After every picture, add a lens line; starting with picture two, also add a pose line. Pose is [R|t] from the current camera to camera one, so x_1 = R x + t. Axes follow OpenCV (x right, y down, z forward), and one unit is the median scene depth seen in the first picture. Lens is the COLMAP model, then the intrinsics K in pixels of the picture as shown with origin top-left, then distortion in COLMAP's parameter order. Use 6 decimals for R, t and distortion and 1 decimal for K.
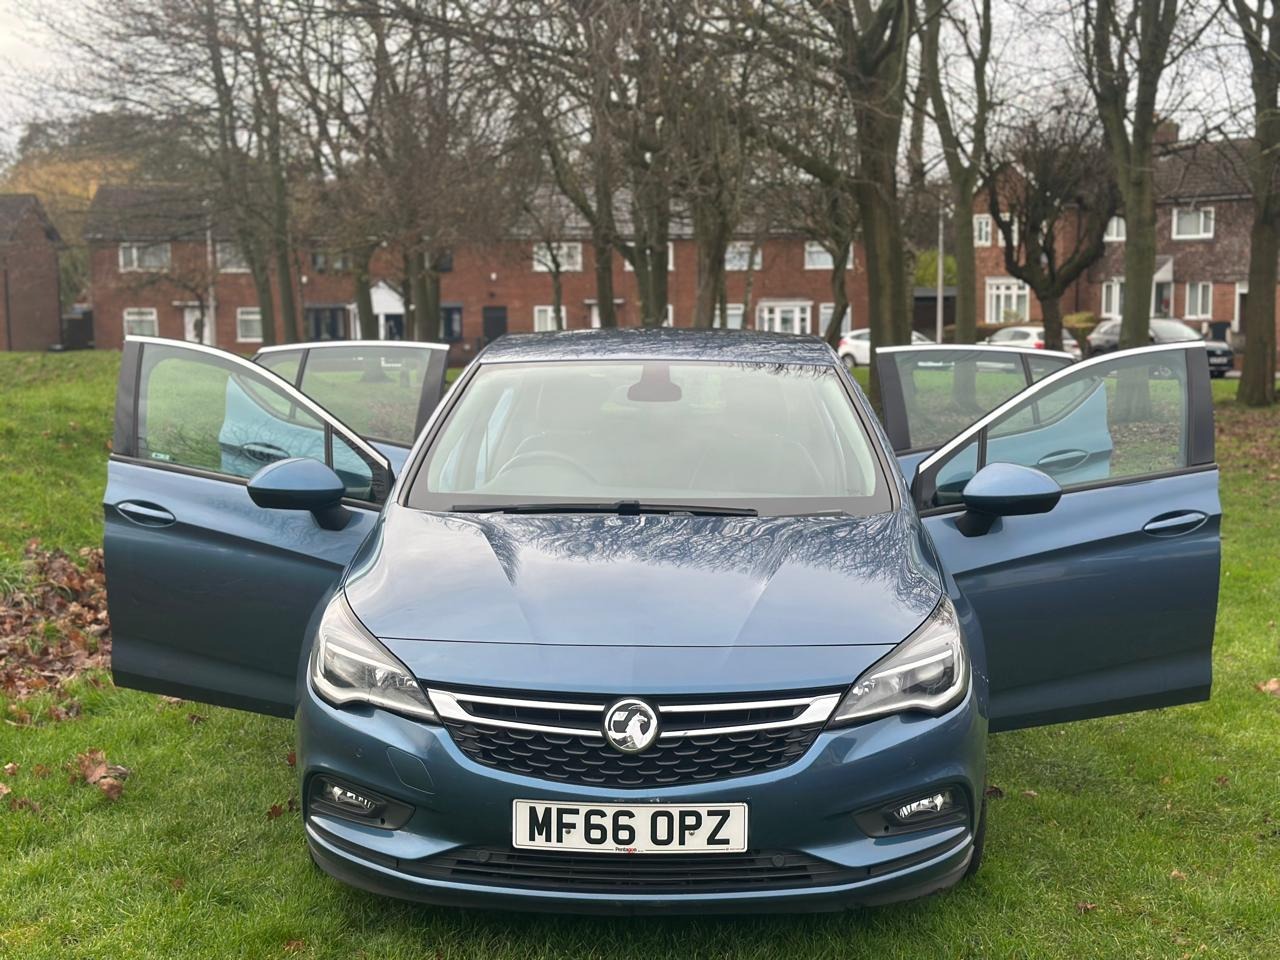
lens RADIAL K [[1798.0, 0, 640.5], [0, 1798.0, 491.2], [0, 0, 1]] dist [0.170072, 0.000000]
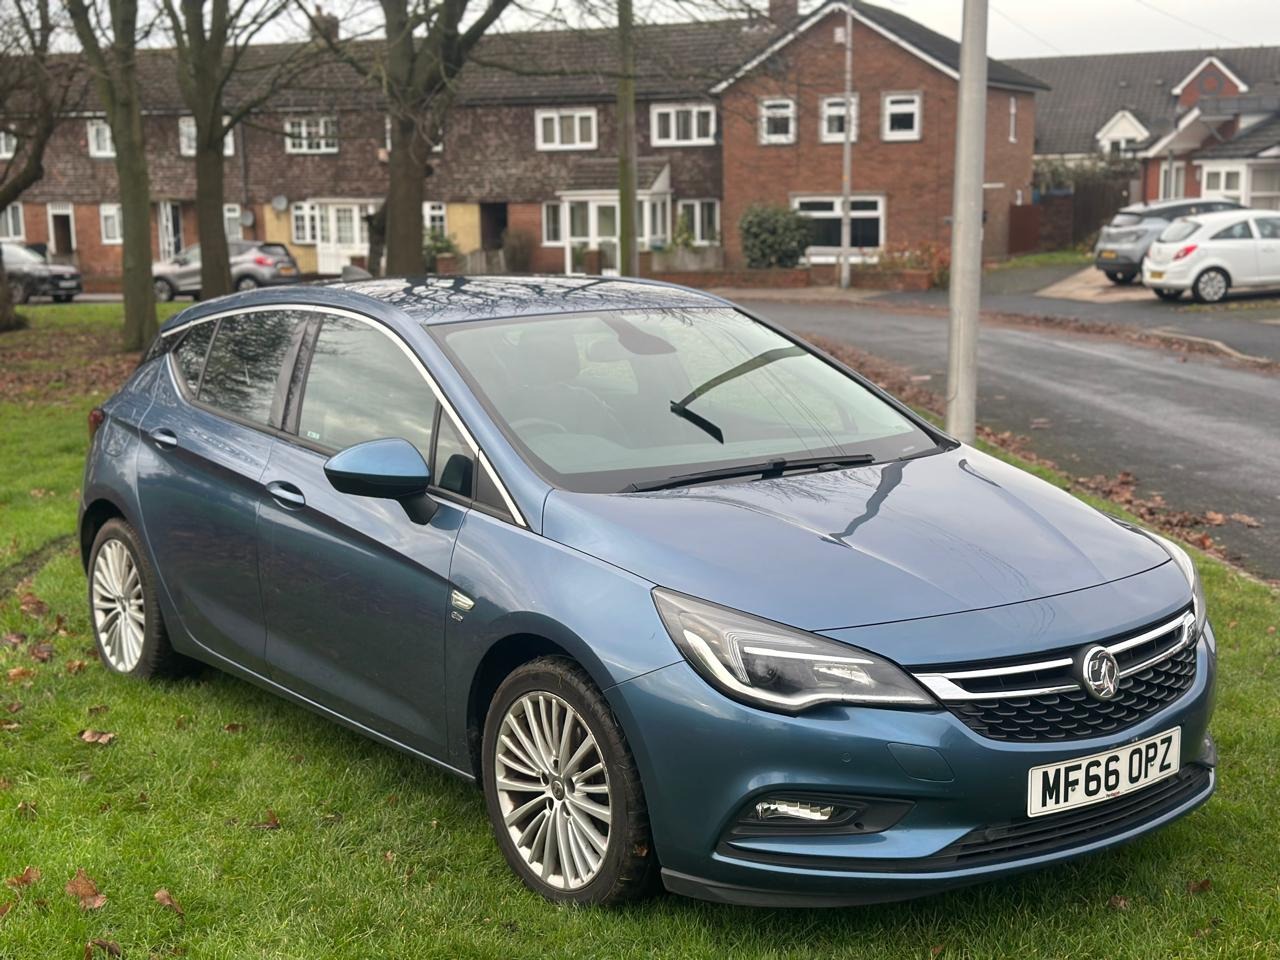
lens RADIAL K [[1832.4, 0, 640.9], [0, 1832.4, 503.8], [0, 0, 1]] dist [0.132404, 0.000000]
pose [[0.771018, -0.119594, 0.625483, -0.831236], [0.089391, 0.992808, 0.079637, -0.067377], [-0.630508, -0.005490, 0.776163, 0.364552]]
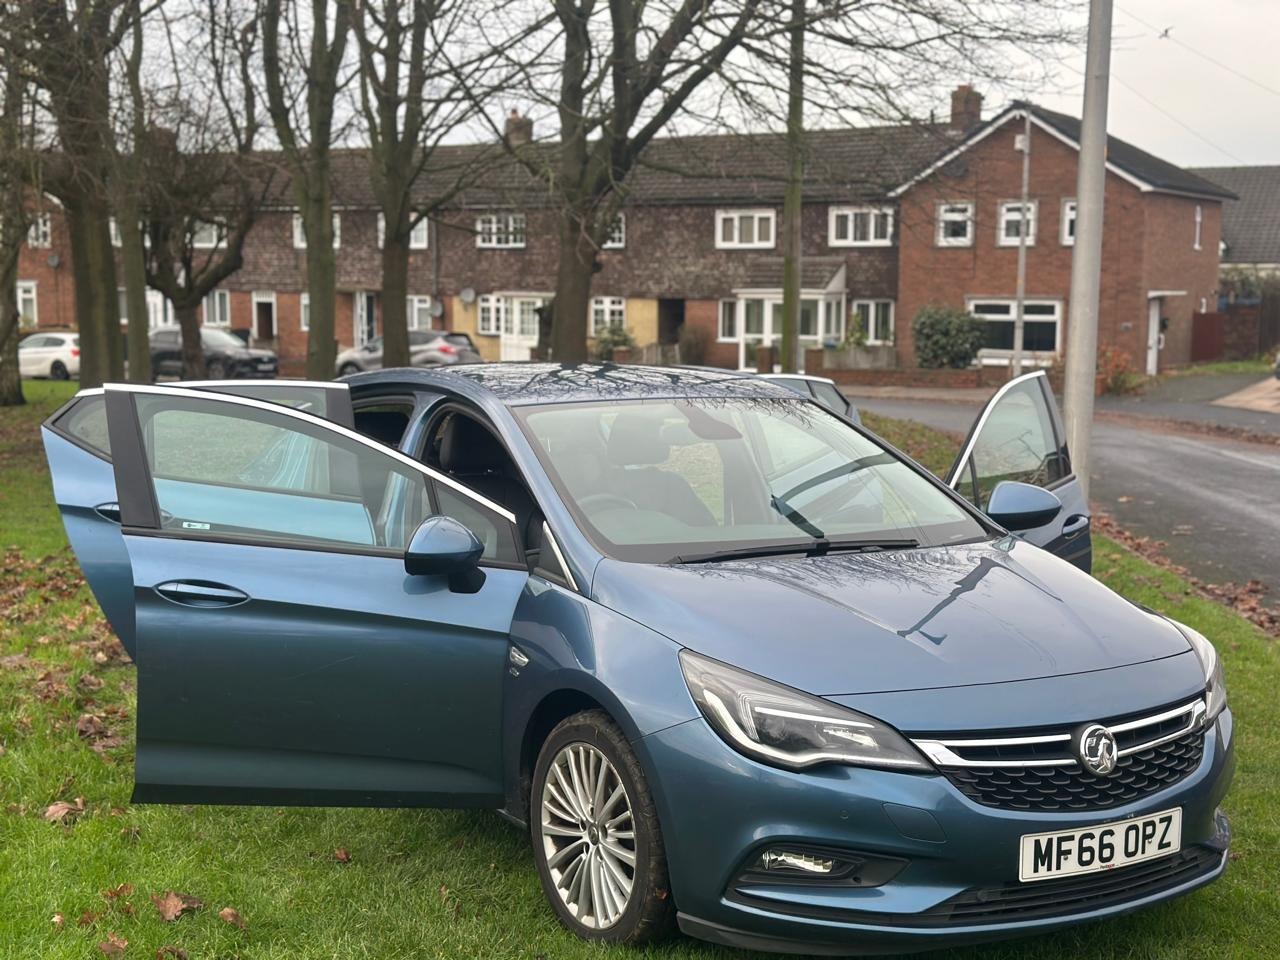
lens RADIAL K [[1832.4, 0, 634.6], [0, 1832.4, 492.8], [0, 0, 1]] dist [0.132404, 0.000000]
pose [[0.834497, -0.054999, 0.548261, -0.820840], [0.055906, 0.998323, 0.015054, -0.052397], [-0.548169, 0.018089, 0.836172, 0.235386]]
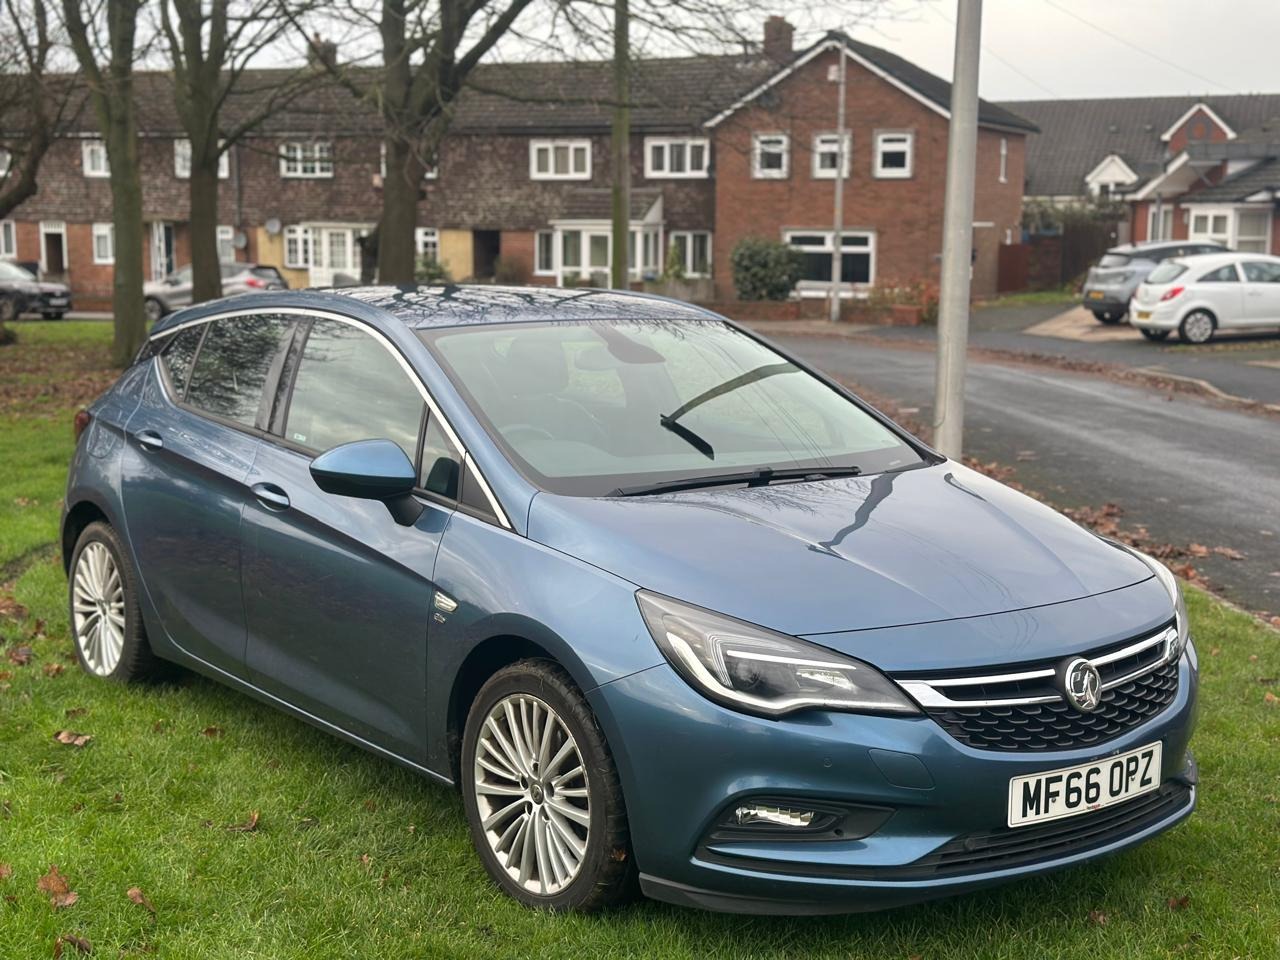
lens RADIAL K [[1832.4, 0, 646.6], [0, 1832.4, 489.1], [0, 0, 1]] dist [0.132404, 0.000000]
pose [[0.766674, -0.087438, 0.636054, -0.831882], [0.068105, 0.996169, 0.054852, -0.050423], [-0.638414, 0.001264, 0.769692, 0.365030]]
